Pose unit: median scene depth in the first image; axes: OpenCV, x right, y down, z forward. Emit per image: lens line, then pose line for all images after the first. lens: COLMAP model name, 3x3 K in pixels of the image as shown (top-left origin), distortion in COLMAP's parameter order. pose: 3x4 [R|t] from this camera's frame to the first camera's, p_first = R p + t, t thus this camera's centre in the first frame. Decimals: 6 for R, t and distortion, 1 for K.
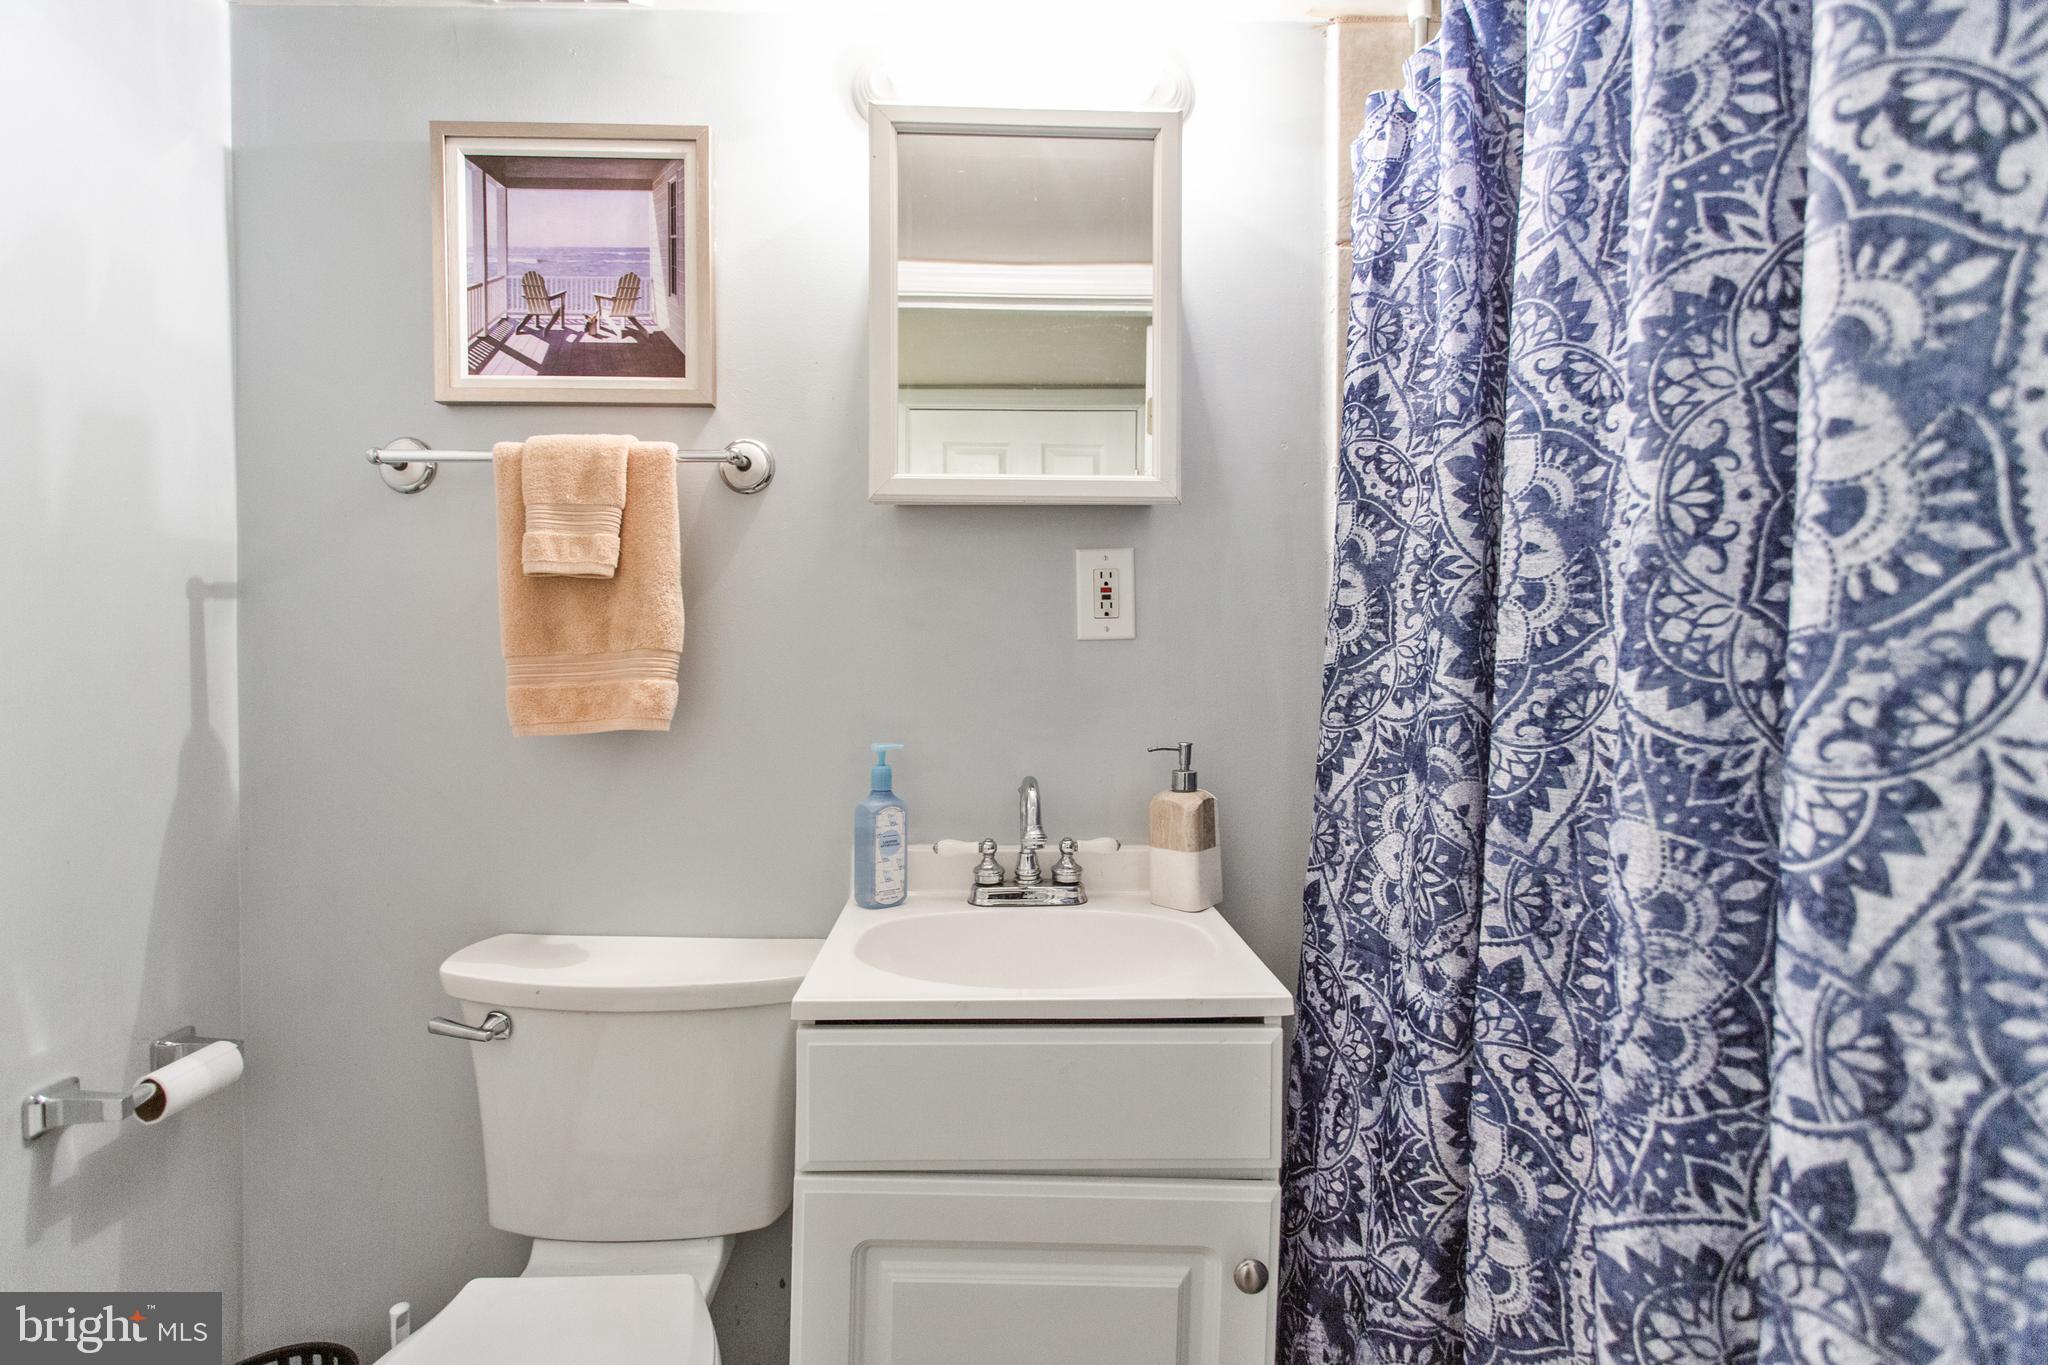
lens RADIAL K [[981.7, 0, 1017.8], [0, 981.7, 675.4], [0, 0, 1]] dist [0.004059, 0.001632]
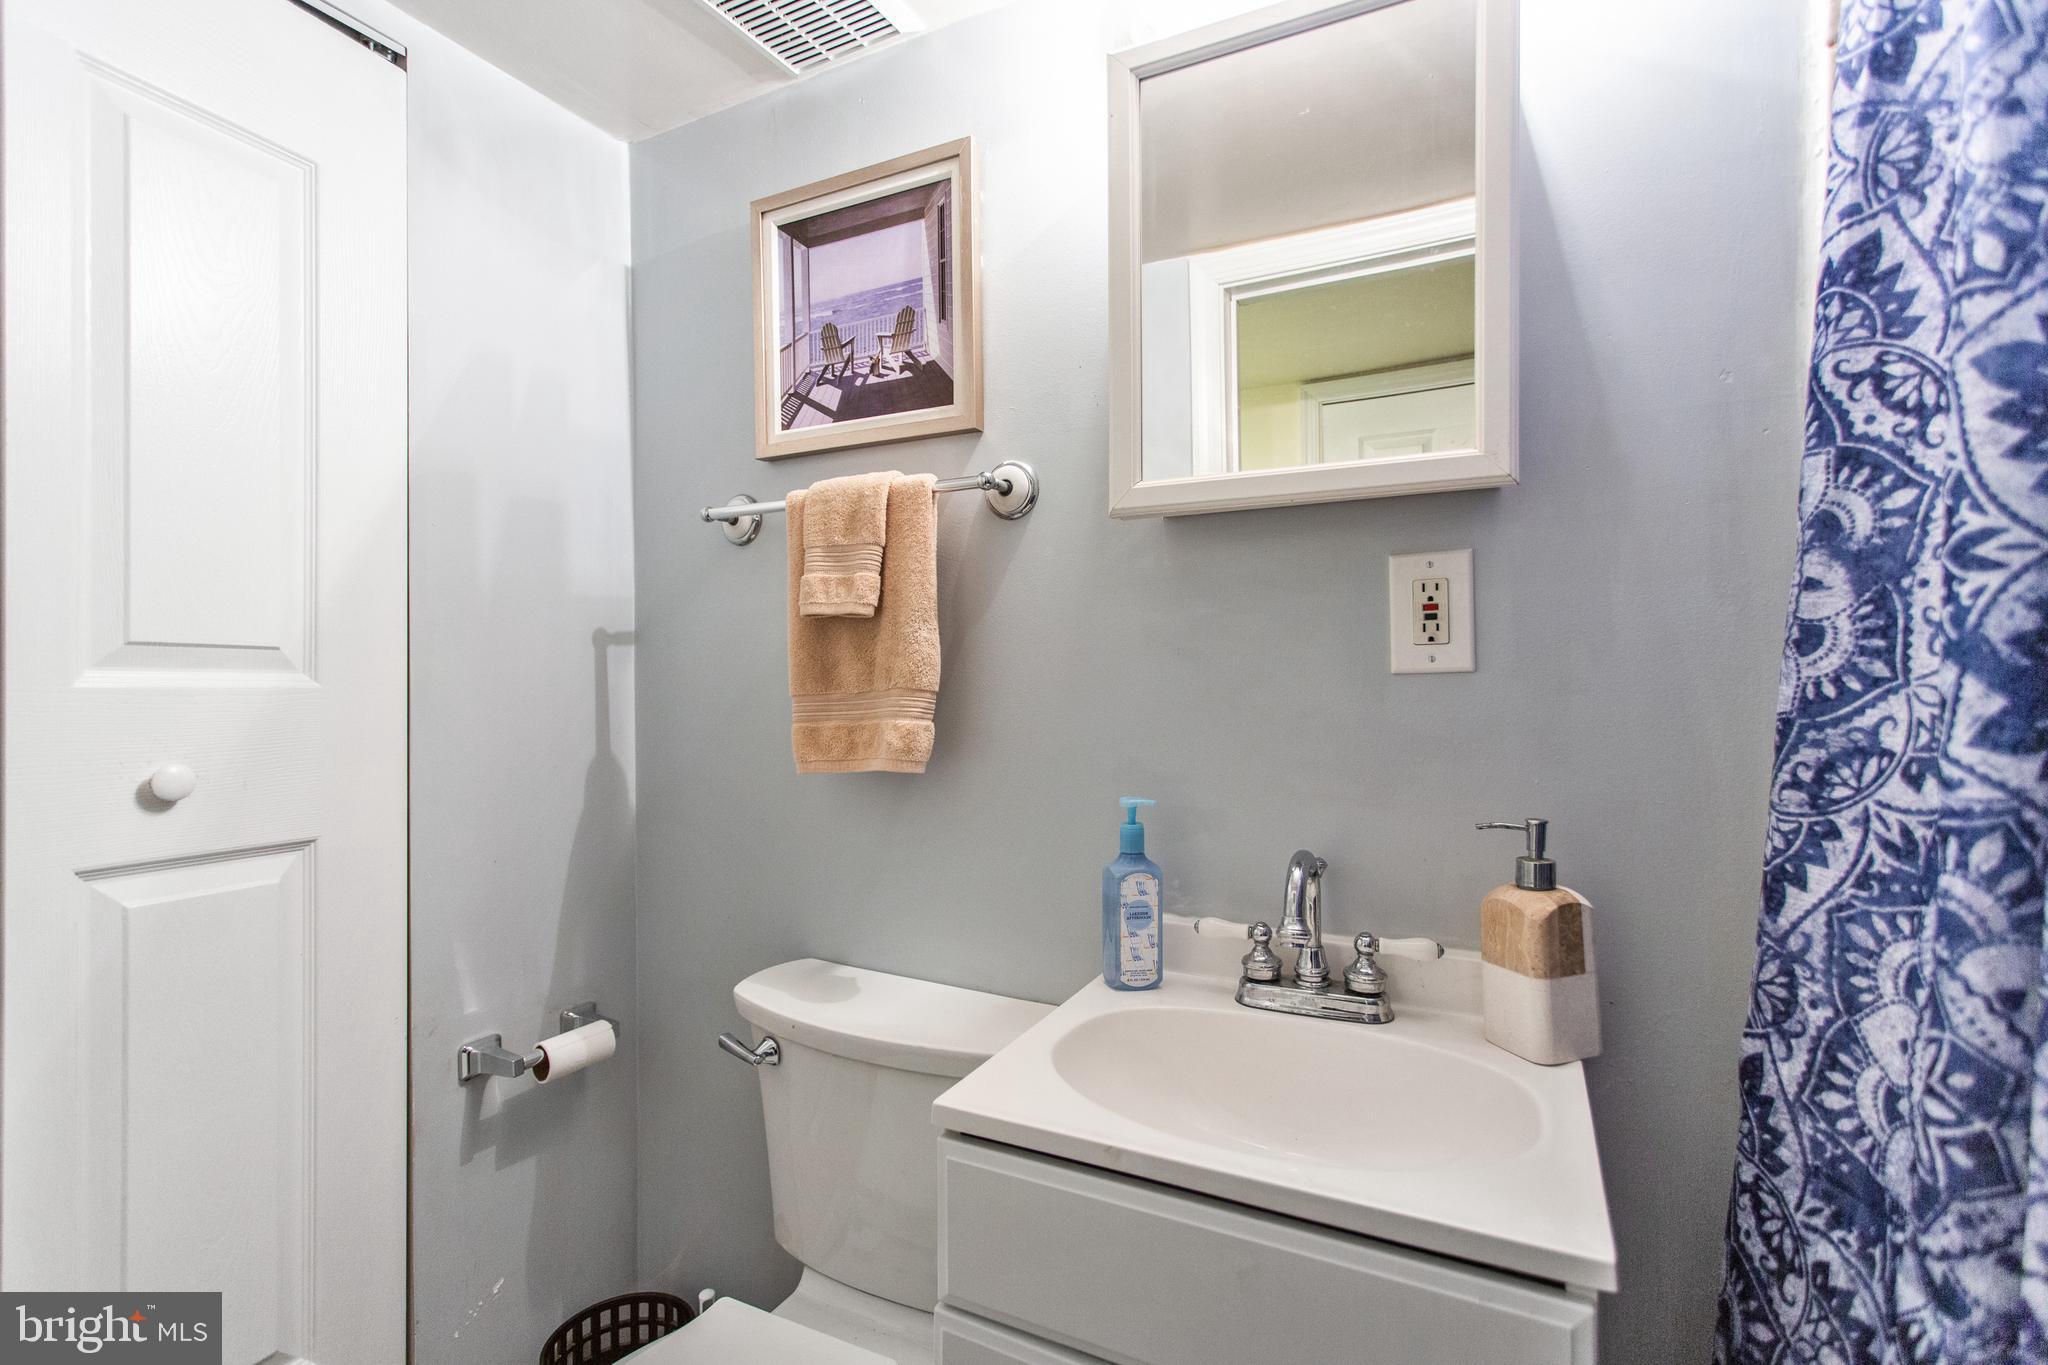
lens RADIAL K [[981.7, 0, 1017.8], [0, 981.7, 675.4], [0, 0, 1]] dist [0.004059, 0.001632]
pose [[0.867474, -0.006256, -0.497443, 0.207326], [0.004470, 0.999979, -0.004781, -0.034370], [0.497462, 0.001924, 0.867484, 0.210861]]
